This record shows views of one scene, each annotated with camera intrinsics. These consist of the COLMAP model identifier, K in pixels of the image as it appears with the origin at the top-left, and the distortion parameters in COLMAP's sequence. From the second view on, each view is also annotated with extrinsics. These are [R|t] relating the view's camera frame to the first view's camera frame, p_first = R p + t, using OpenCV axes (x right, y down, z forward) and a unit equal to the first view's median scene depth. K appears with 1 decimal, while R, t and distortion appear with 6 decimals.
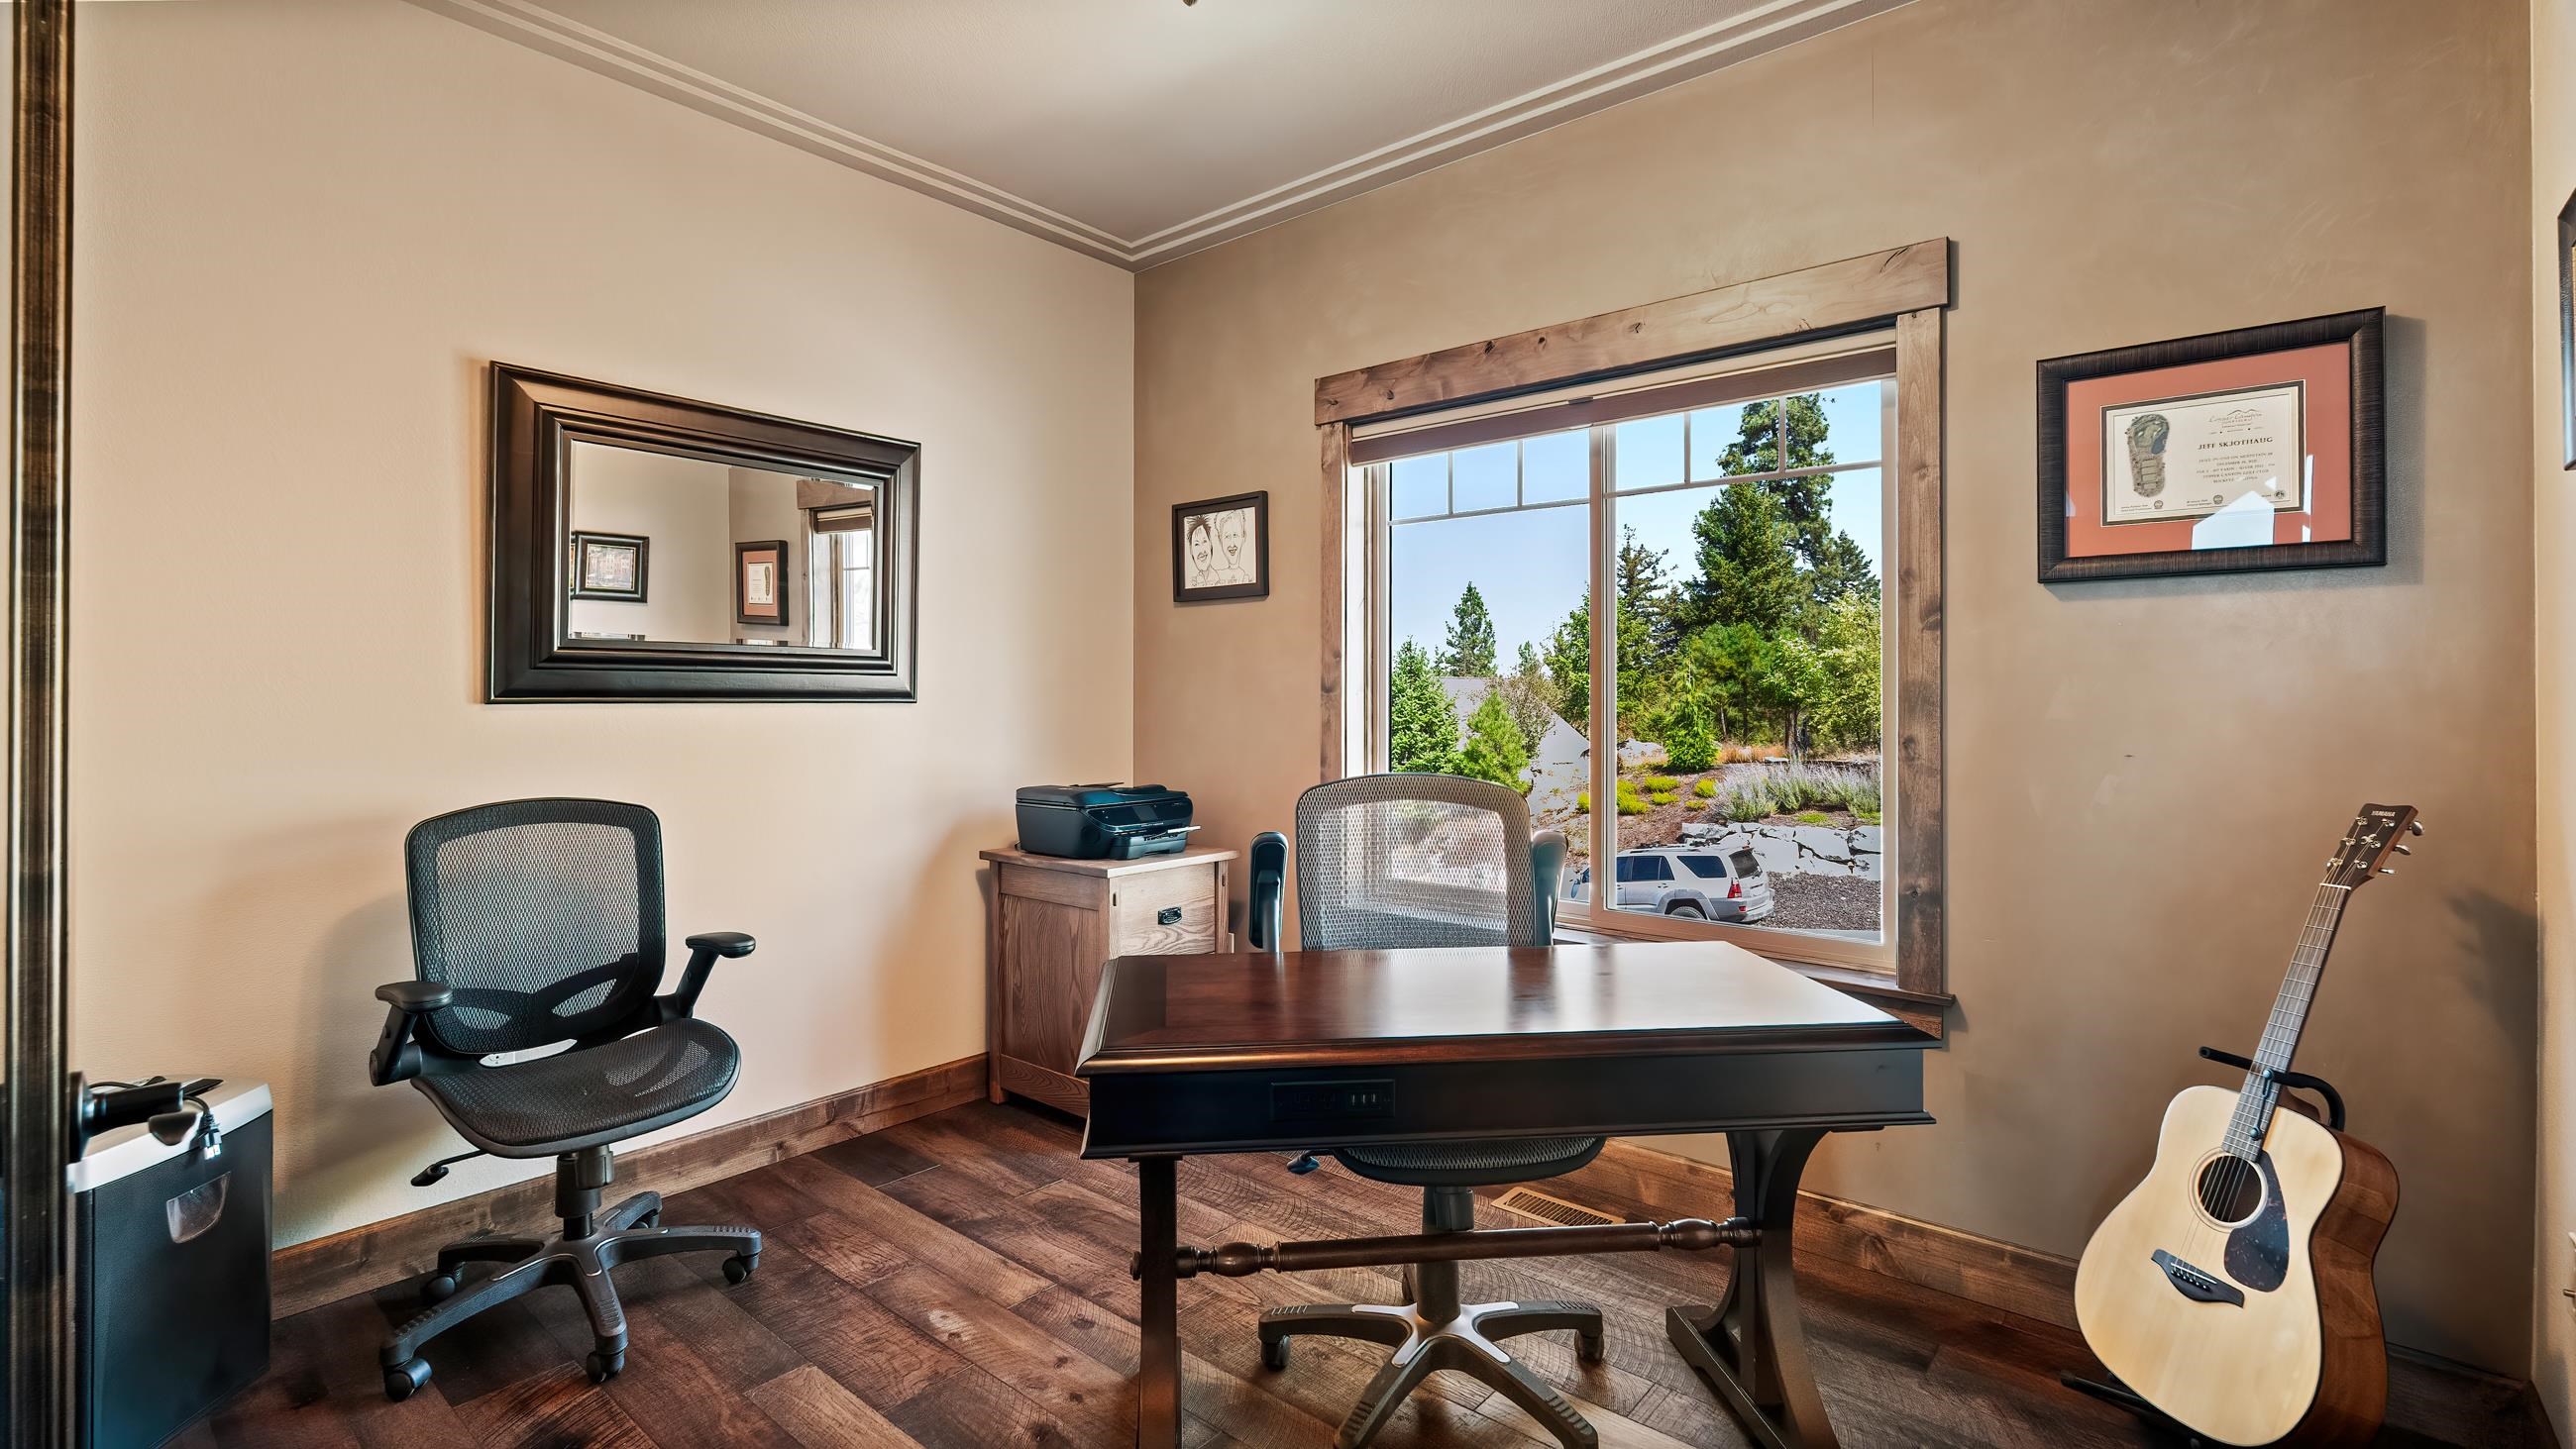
lens RADIAL K [[1141.9, 0, 1290.5], [0, 1141.9, 697.8], [0, 0, 1]] dist [0.001580, -0.000289]
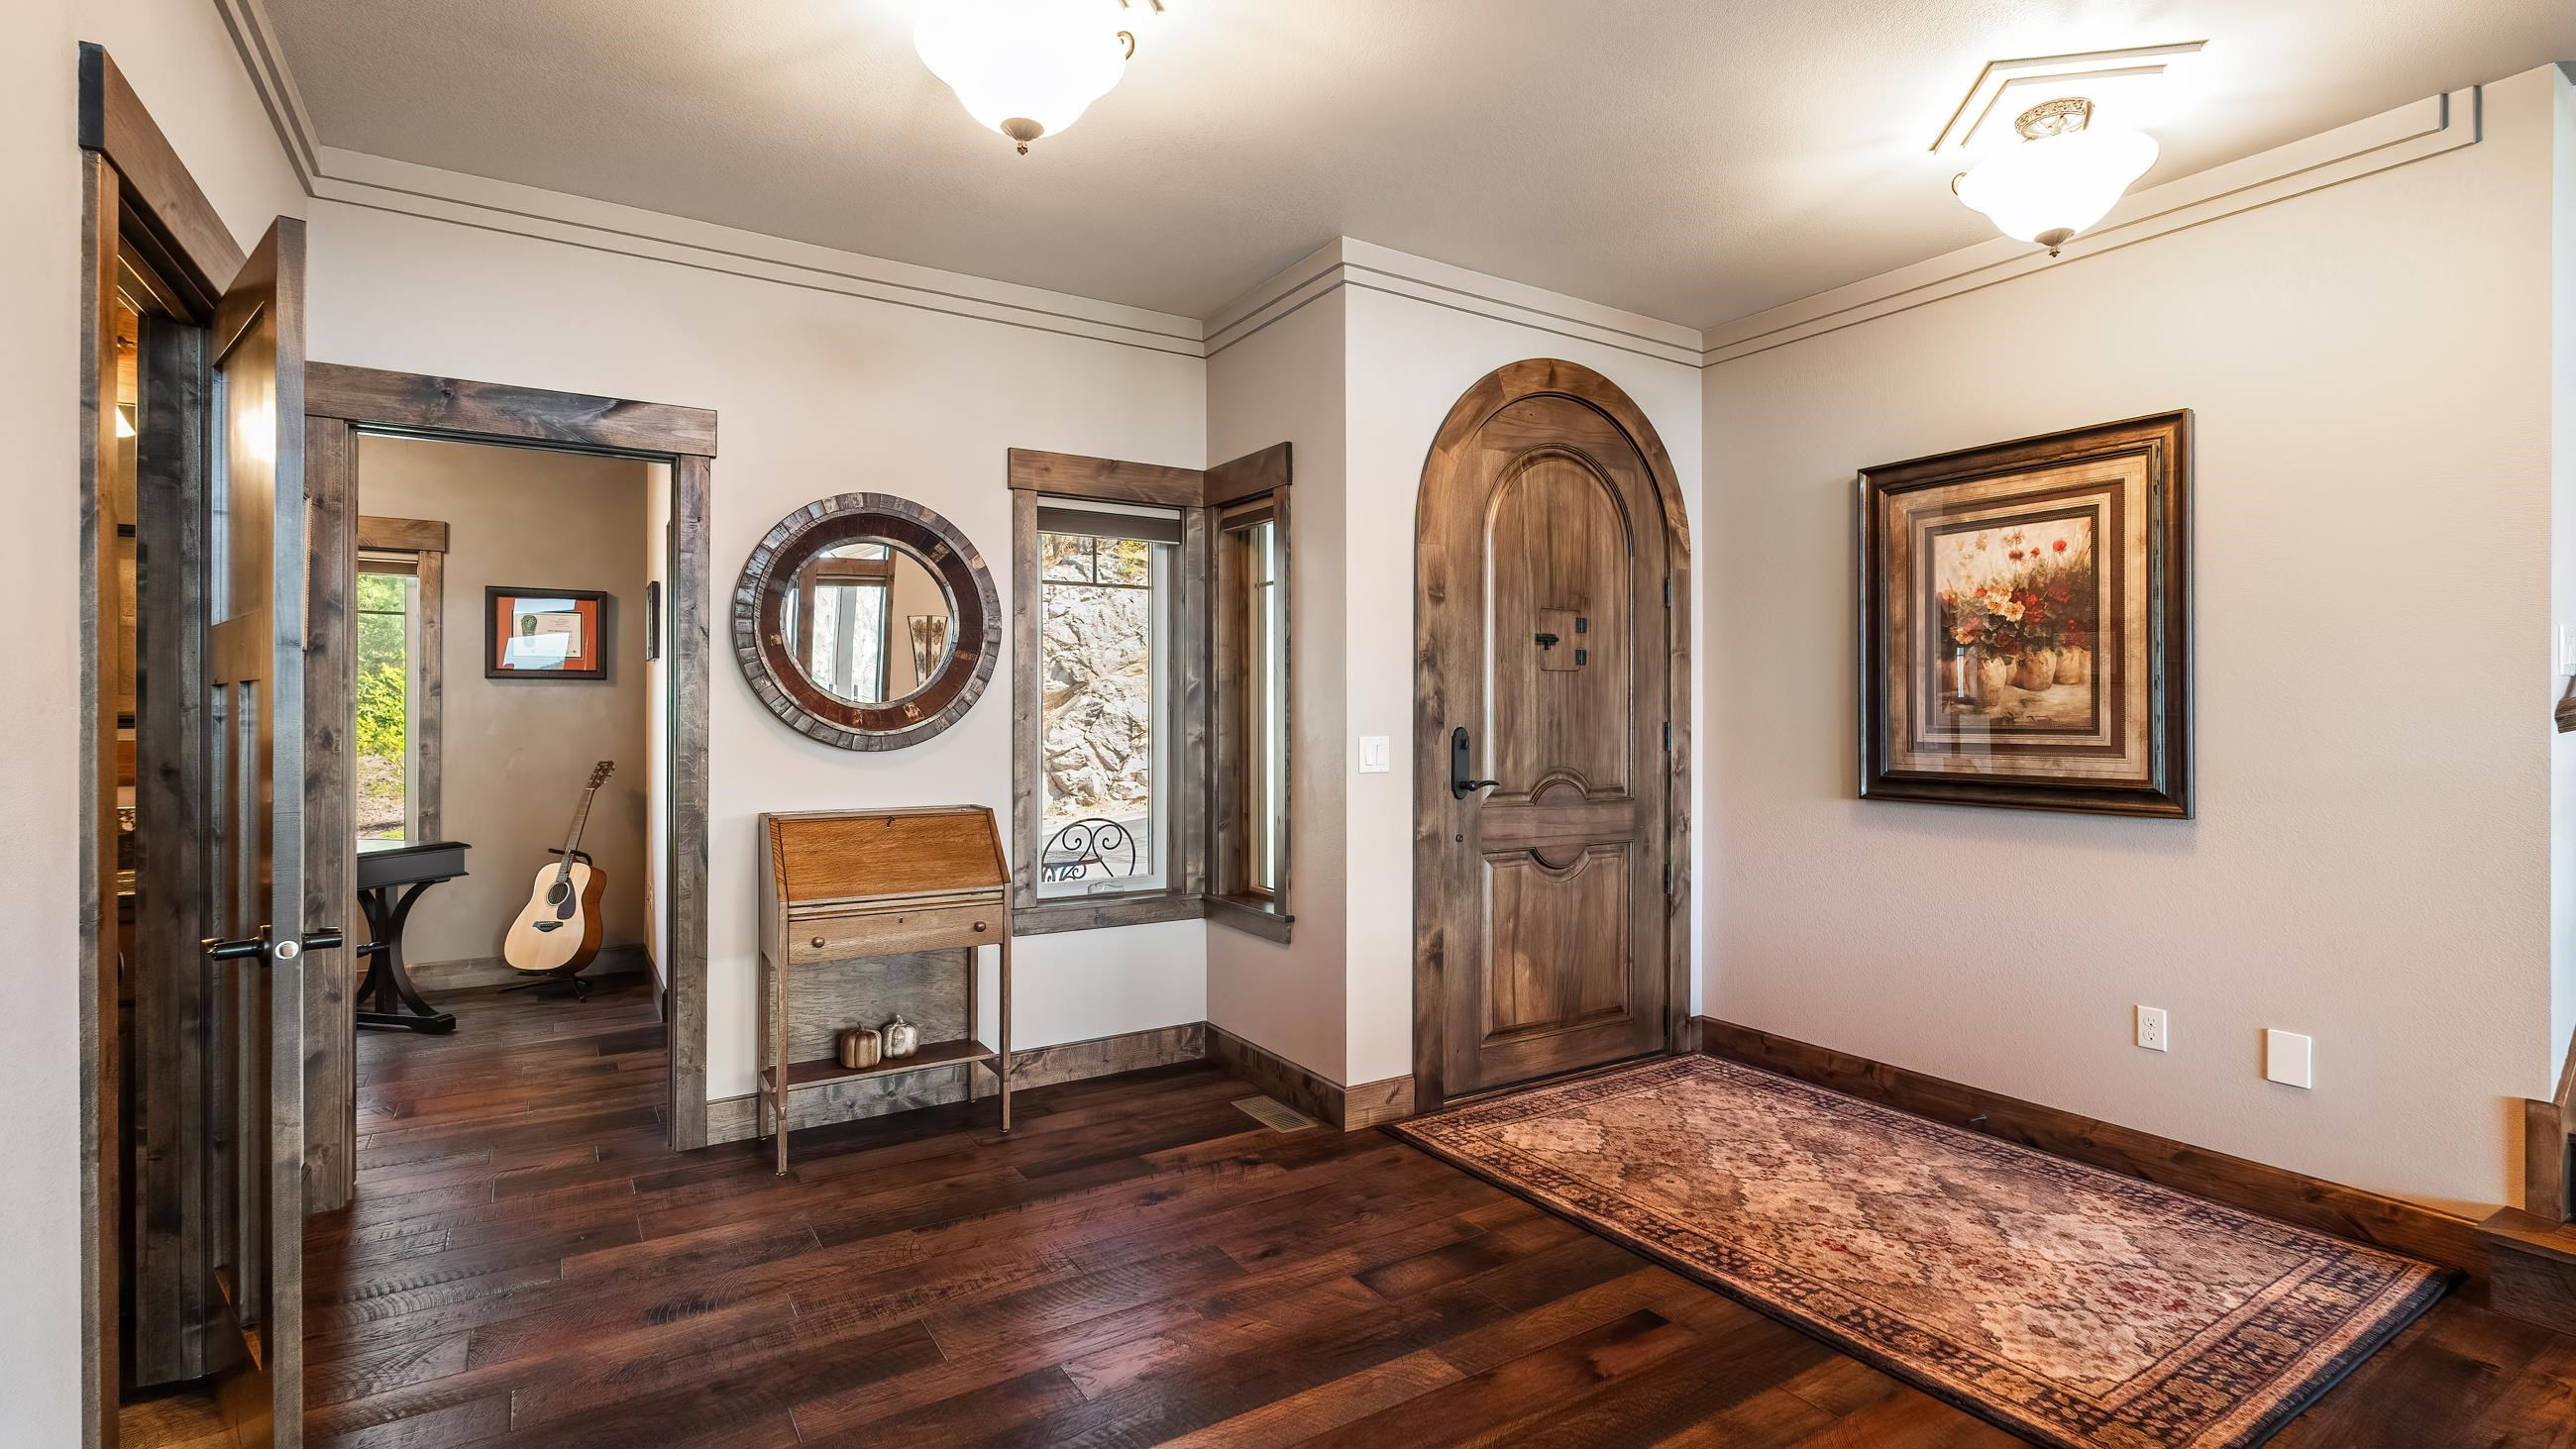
lens RADIAL K [[1180.2, 0, 1291.2], [0, 1180.2, 713.4], [0, 0, 1]] dist [0.001547, 0.000050]
pose [[0.300327, 0.006459, 0.953814, -1.316296], [-0.005671, 0.999971, -0.004986, -0.026797], [-0.953819, -0.003911, 0.300355, -1.488174]]
